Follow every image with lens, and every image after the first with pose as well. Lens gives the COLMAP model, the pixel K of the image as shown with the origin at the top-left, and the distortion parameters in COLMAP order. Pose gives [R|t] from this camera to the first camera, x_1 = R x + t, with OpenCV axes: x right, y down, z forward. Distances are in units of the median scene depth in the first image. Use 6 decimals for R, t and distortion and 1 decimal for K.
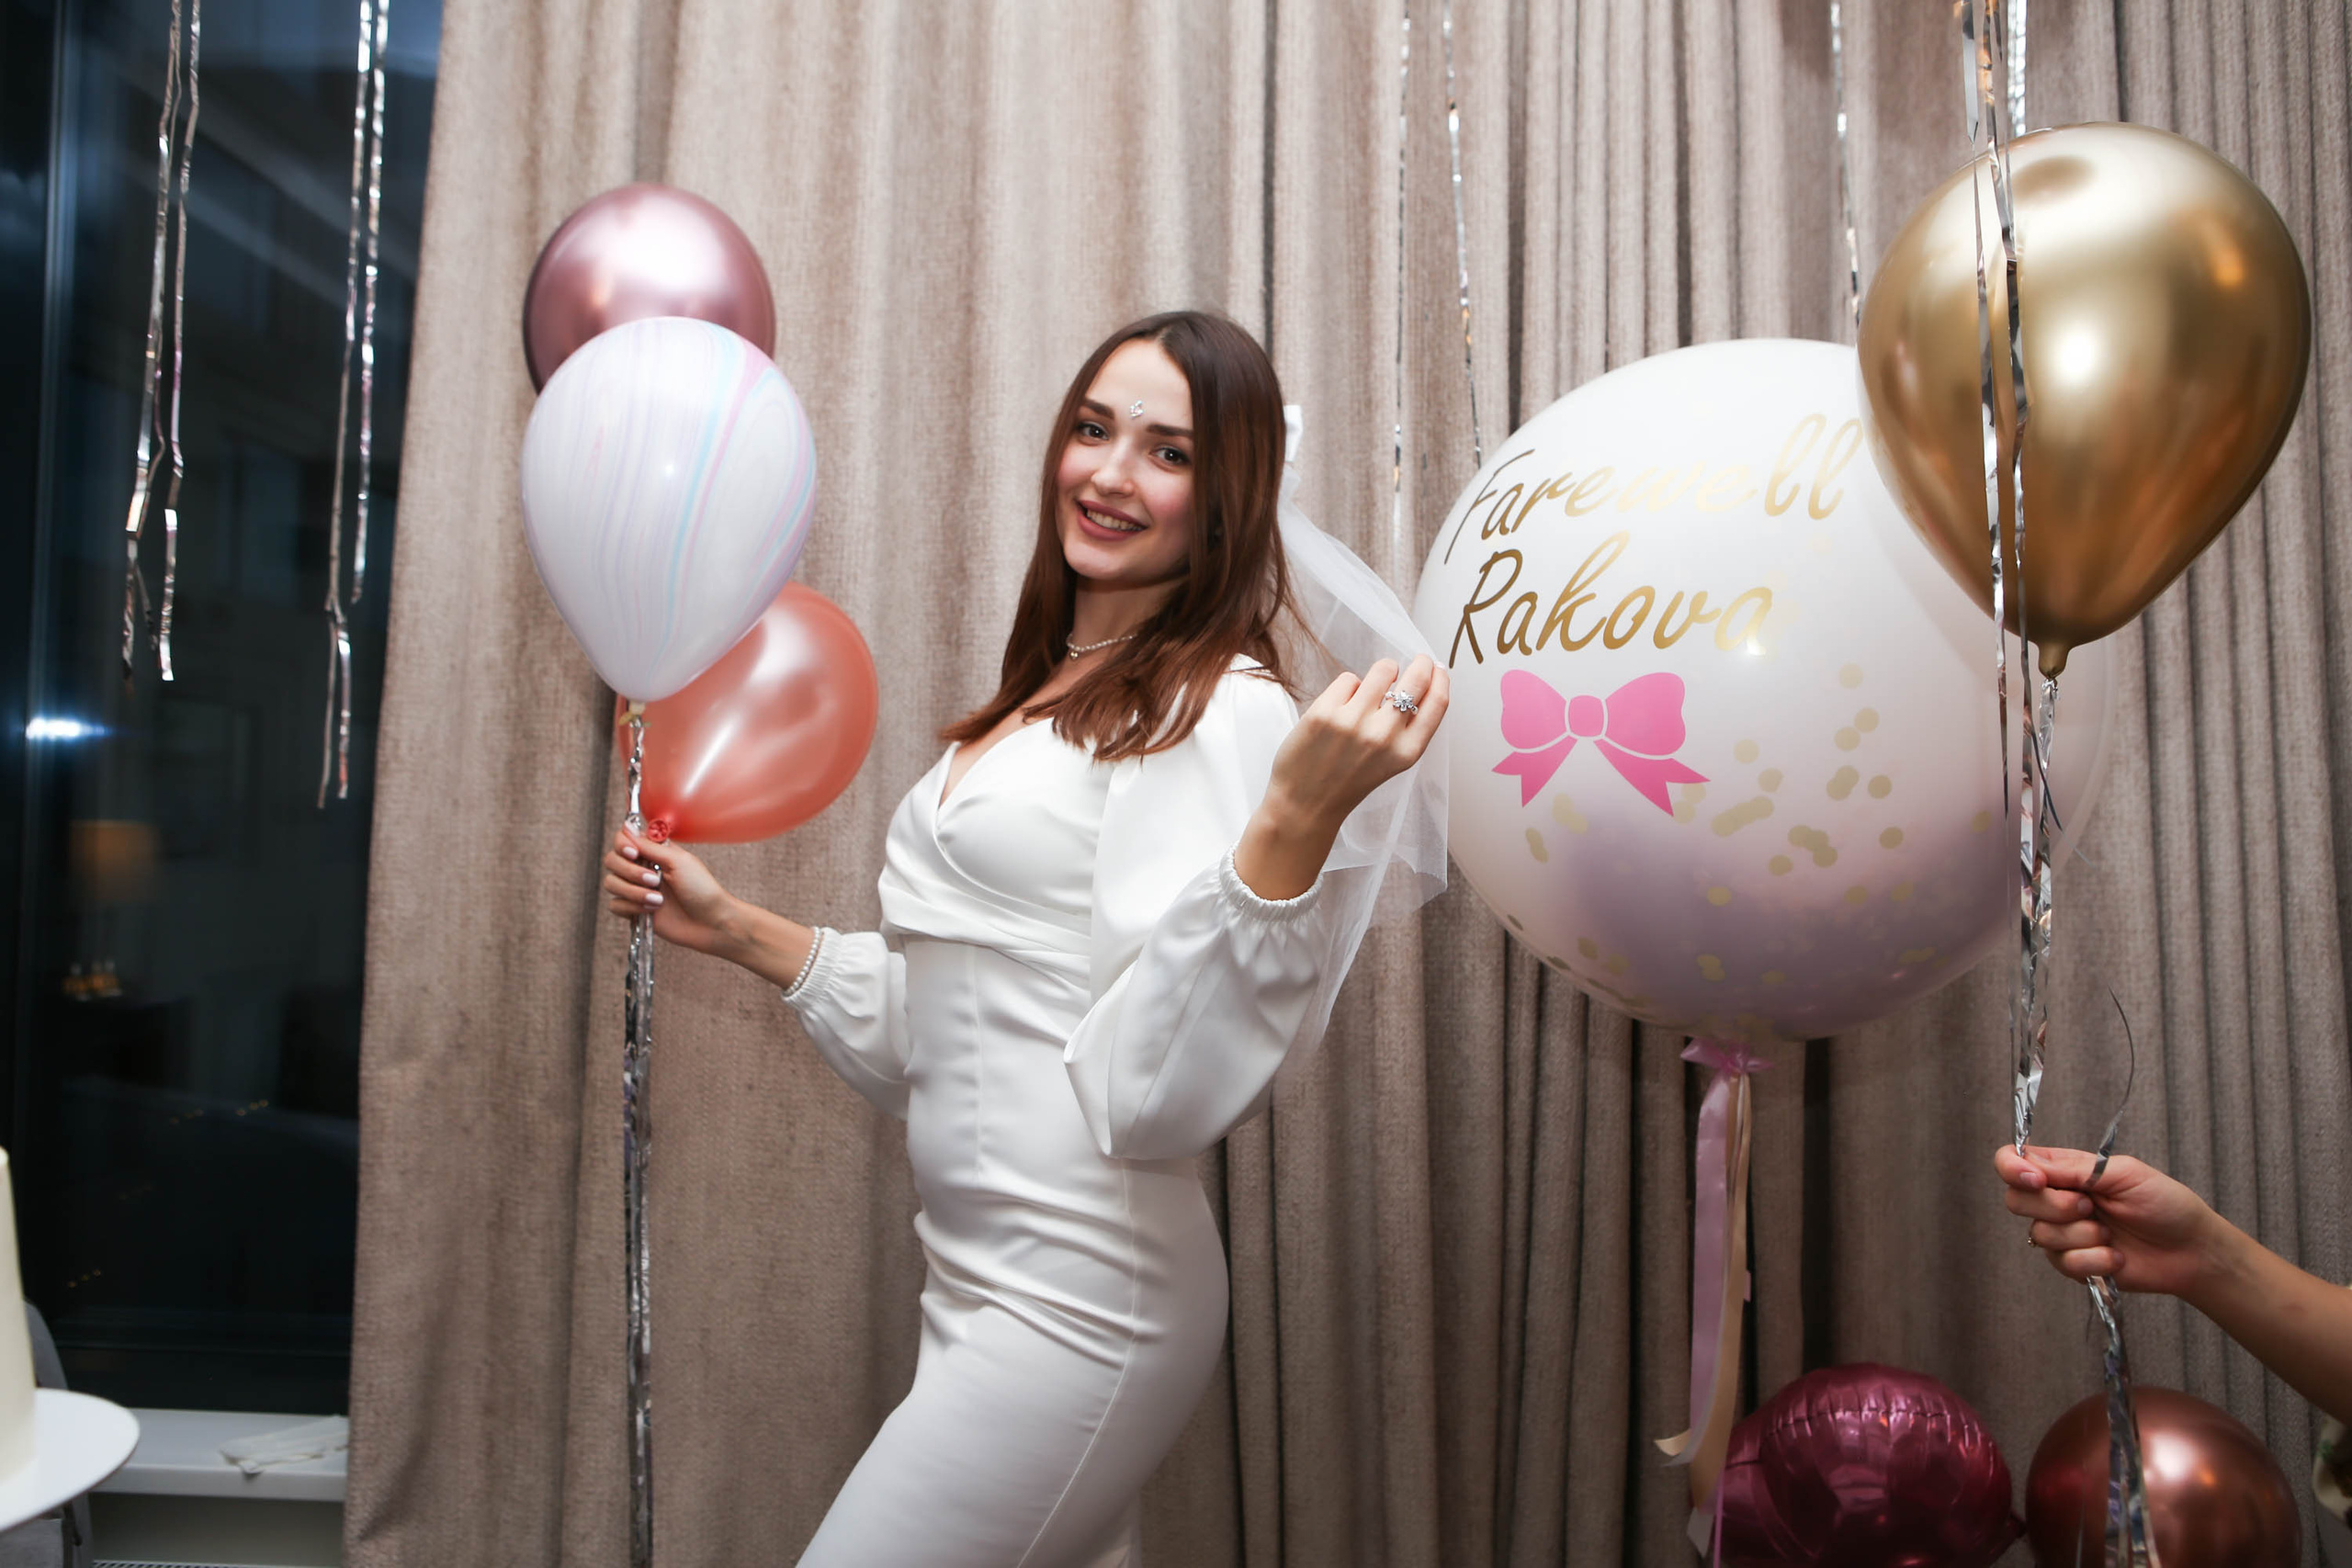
lens RADIAL K [[1832.7, 0, 1187.0], [0, 1832.7, 780.9], [0, 0, 1]] dist [-0.098298, 0.099417]
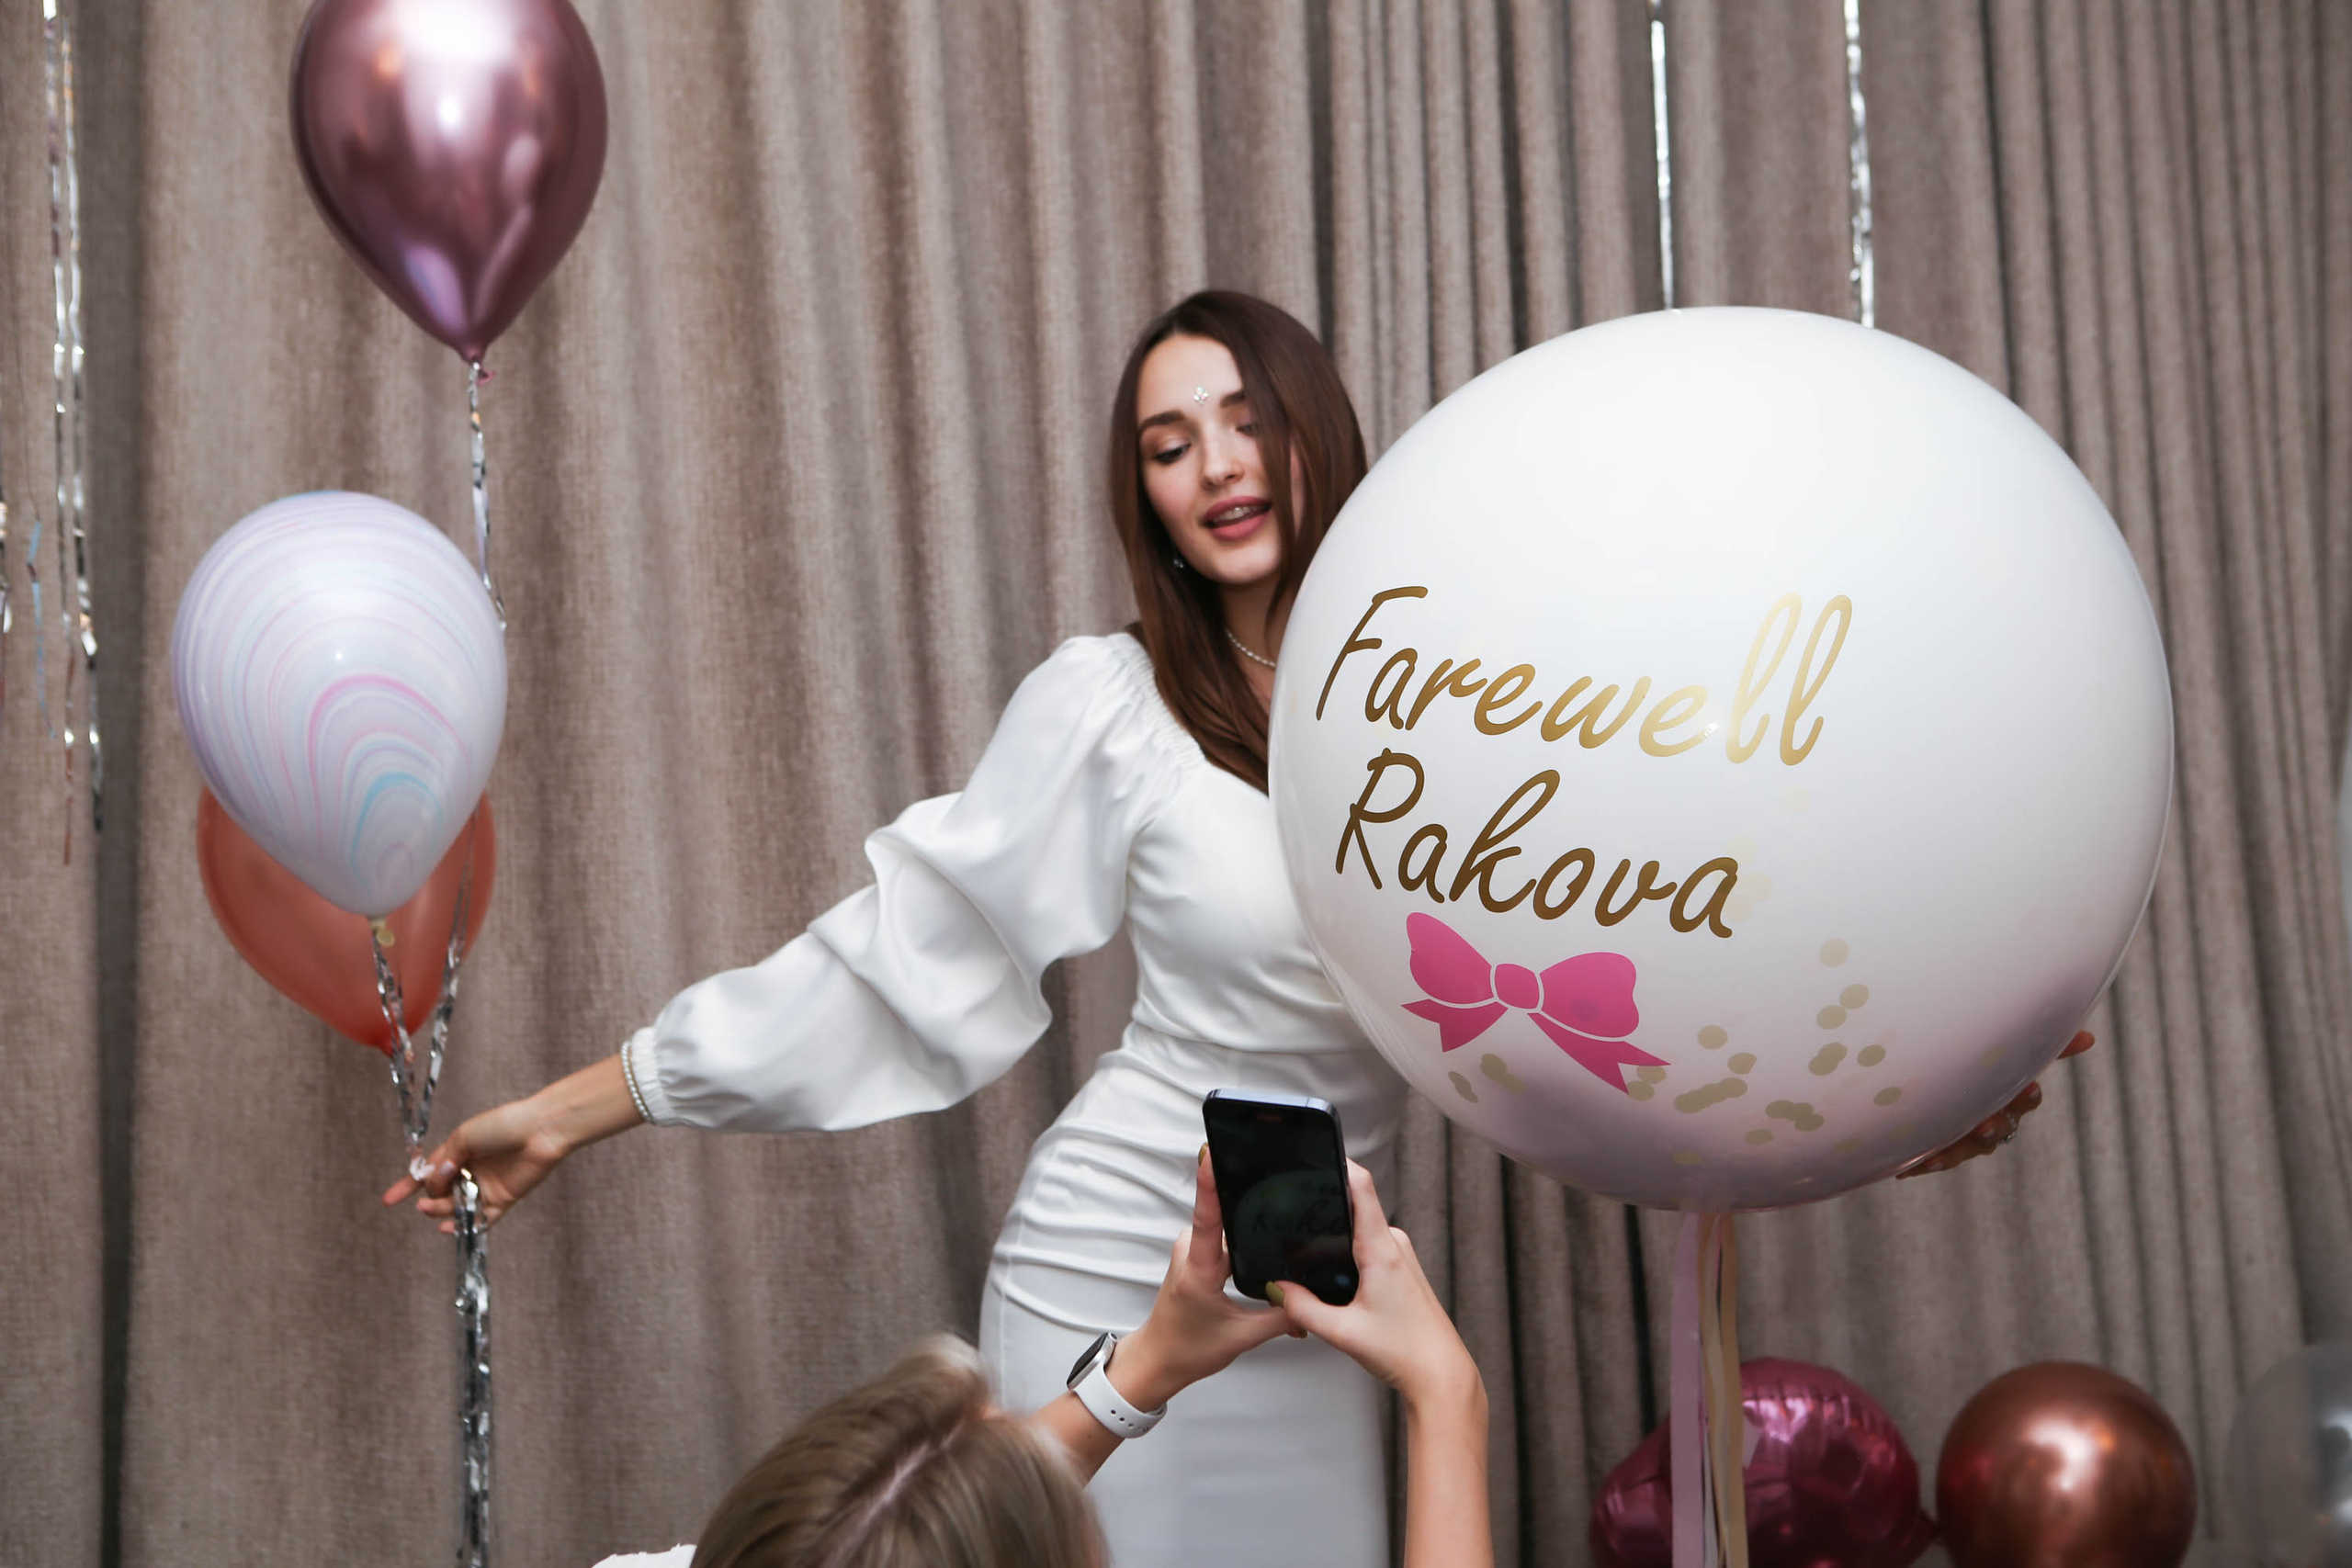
lens RADIAL K [[3183.0, 0, 1176.0], [0, 3183.0, 784.0], [0, 0, 1]] dist [0.033671, -0.013295]
pose [[0.985555, -0.053218, 0.160776, -0.154054], [0.051355, 0.998557, 0.015720, -0.018201], [-0.161381, -0.007236, 0.986866, -0.515064]]
